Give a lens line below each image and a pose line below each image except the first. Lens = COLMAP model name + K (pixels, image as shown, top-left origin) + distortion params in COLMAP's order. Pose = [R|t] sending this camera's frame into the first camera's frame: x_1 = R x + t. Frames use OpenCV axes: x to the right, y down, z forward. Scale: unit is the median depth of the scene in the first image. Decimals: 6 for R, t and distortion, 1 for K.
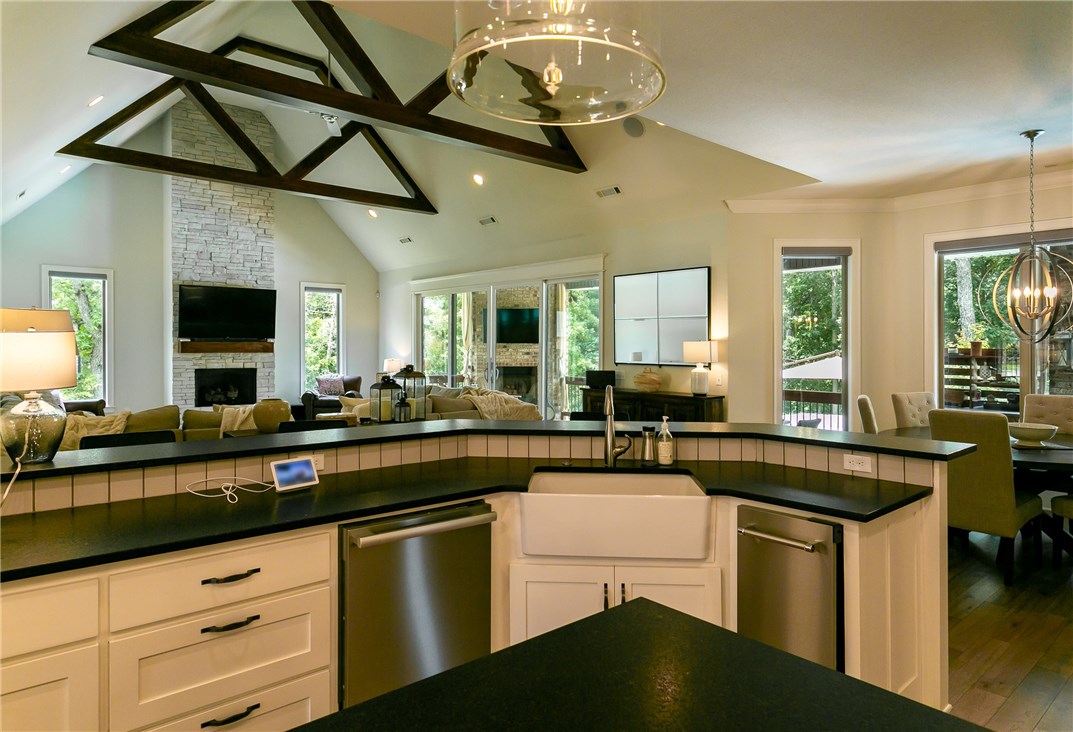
lens RADIAL K [[638.7, 0, 531.6], [0, 638.7, 343.6], [0, 0, 1]] dist [0.002814, 0.001039]
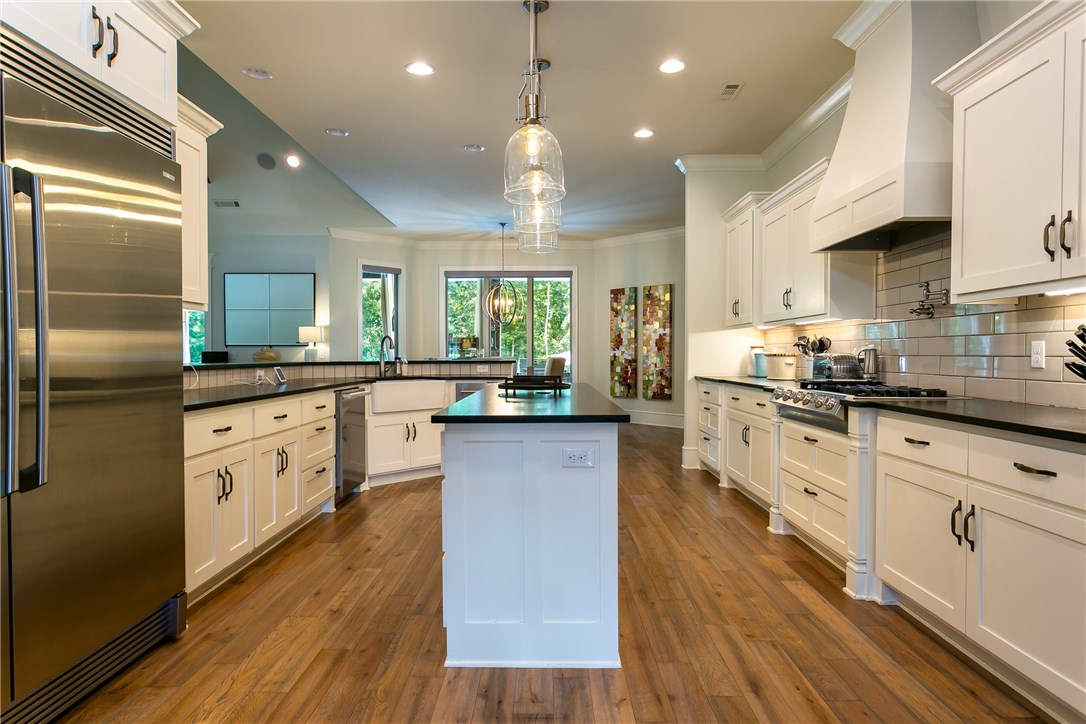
lens RADIAL K [[653.4, 0, 543.0], [0, 653.4, 362.0], [0, 0, 1]] dist [0.001629, 0.000968]
pose [[0.654804, -0.014464, 0.755661, -0.481341], [0.001424, 0.999839, 0.017903, 0.048529], [-0.755798, -0.010647, 0.654719, -0.309764]]
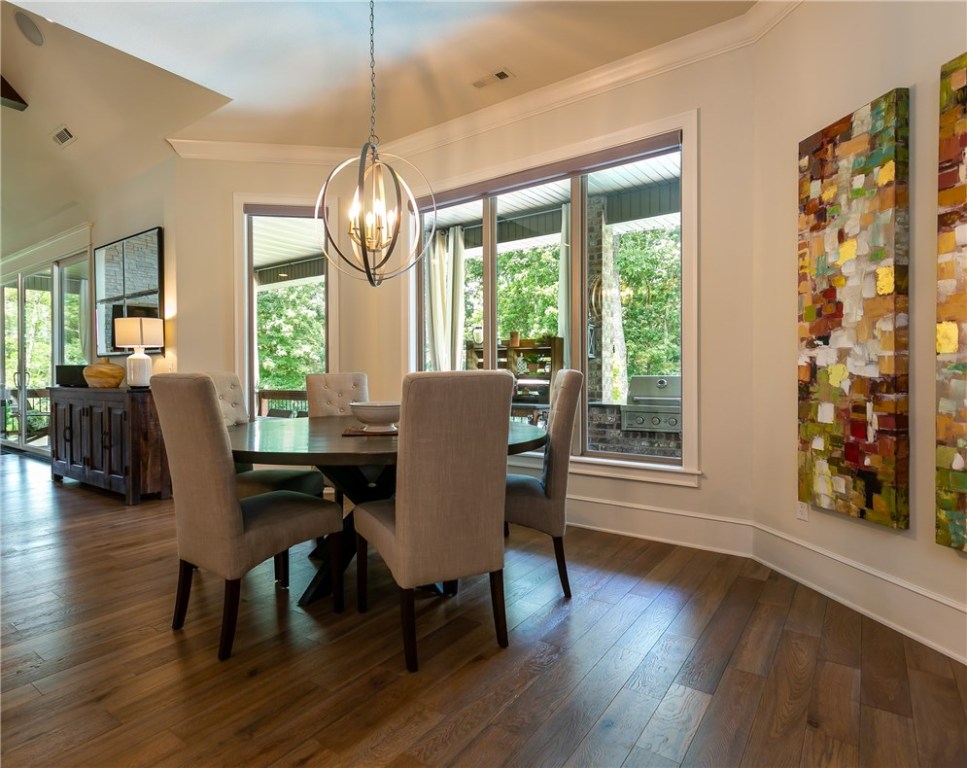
lens RADIAL K [[545.5, 0, 439.7], [0, 545.5, 379.5], [0, 0, 1]] dist [0.000097, -0.000434]
pose [[0.979681, -0.008142, 0.200396, 0.492318], [0.005943, 0.999915, 0.011570, 0.065393], [-0.200473, -0.010144, 0.979647, 0.271668]]
